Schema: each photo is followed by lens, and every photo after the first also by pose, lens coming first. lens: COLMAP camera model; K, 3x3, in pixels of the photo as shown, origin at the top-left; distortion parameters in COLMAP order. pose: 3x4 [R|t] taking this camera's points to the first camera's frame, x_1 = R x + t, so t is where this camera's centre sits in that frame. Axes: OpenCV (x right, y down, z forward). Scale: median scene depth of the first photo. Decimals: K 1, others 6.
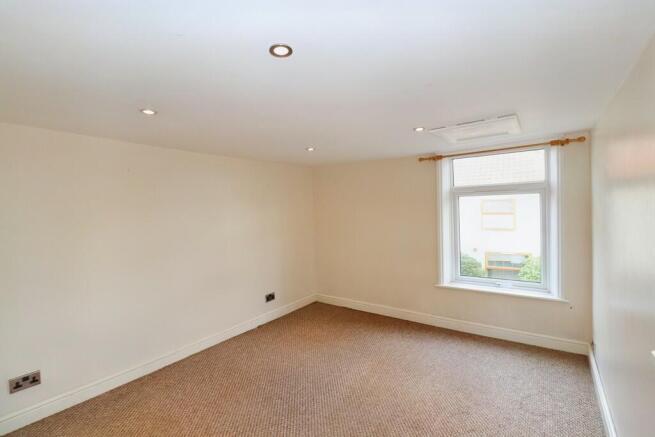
lens RADIAL K [[308.5, 0, 326.0], [0, 308.5, 208.1], [0, 0, 1]] dist [0.000335, -0.000338]
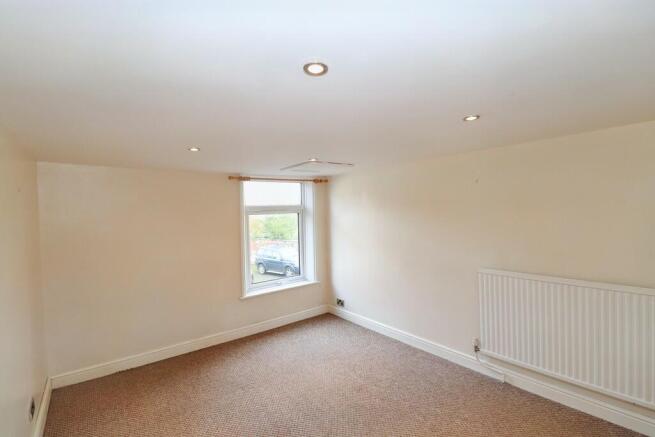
lens RADIAL K [[301.0, 0, 325.7], [0, 301.0, 218.3], [0, 0, 1]] dist [-0.000100, -0.000163]
pose [[0.285572, 0.002939, 0.958353, -0.608462], [0.026324, 0.999594, -0.010910, -0.005762], [-0.957996, 0.028343, 0.285379, 0.468005]]
